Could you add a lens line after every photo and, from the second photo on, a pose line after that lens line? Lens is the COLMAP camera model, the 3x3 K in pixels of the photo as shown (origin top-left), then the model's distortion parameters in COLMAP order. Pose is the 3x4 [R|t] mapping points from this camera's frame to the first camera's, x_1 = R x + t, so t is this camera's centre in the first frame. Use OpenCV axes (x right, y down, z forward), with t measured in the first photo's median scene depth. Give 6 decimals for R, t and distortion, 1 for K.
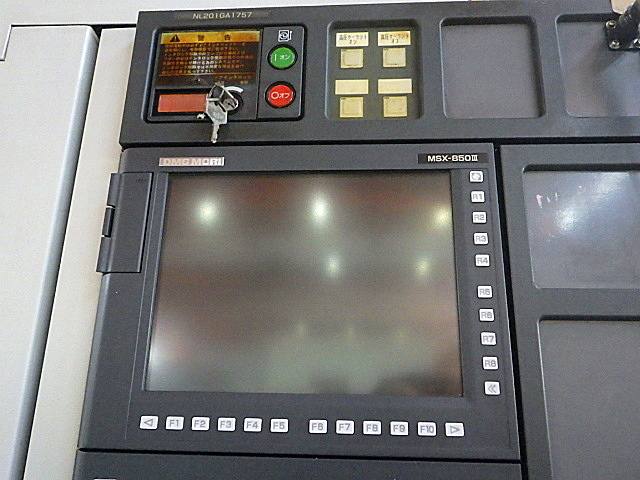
lens RADIAL K [[528.2, 0, 319.9], [0, 528.2, 243.3], [0, 0, 1]] dist [-0.012705, 0.003822]
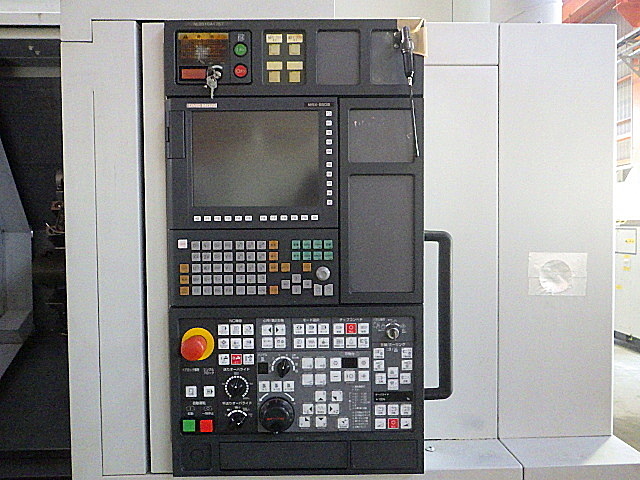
lens RADIAL K [[528.2, 0, 319.5], [0, 528.2, 237.4], [0, 0, 1]] dist [-0.012705, 0.003822]
pose [[0.996852, -0.031542, 0.072737, 0.064379], [0.004493, 0.938456, 0.345369, -0.377060], [-0.079154, -0.343955, 0.935644, -1.218347]]
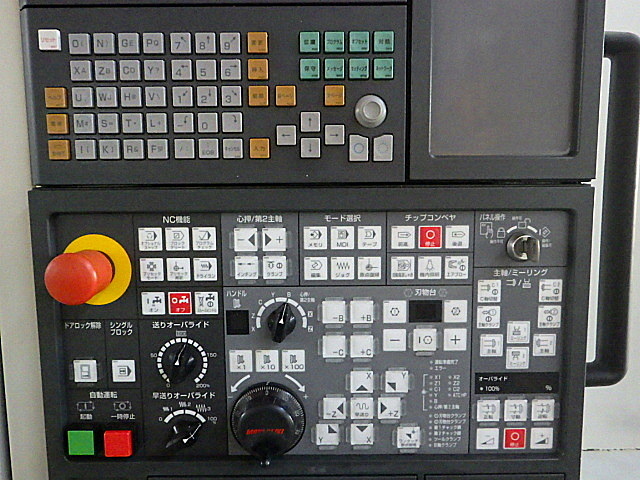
lens RADIAL K [[528.2, 0, 319.5], [0, 528.2, 240.6], [0, 0, 1]] dist [-0.012705, 0.003822]
pose [[0.997360, -0.034963, 0.063638, 0.070226], [0.005182, 0.908474, 0.417910, 0.310935], [-0.072425, -0.416477, 0.906257, -0.218076]]
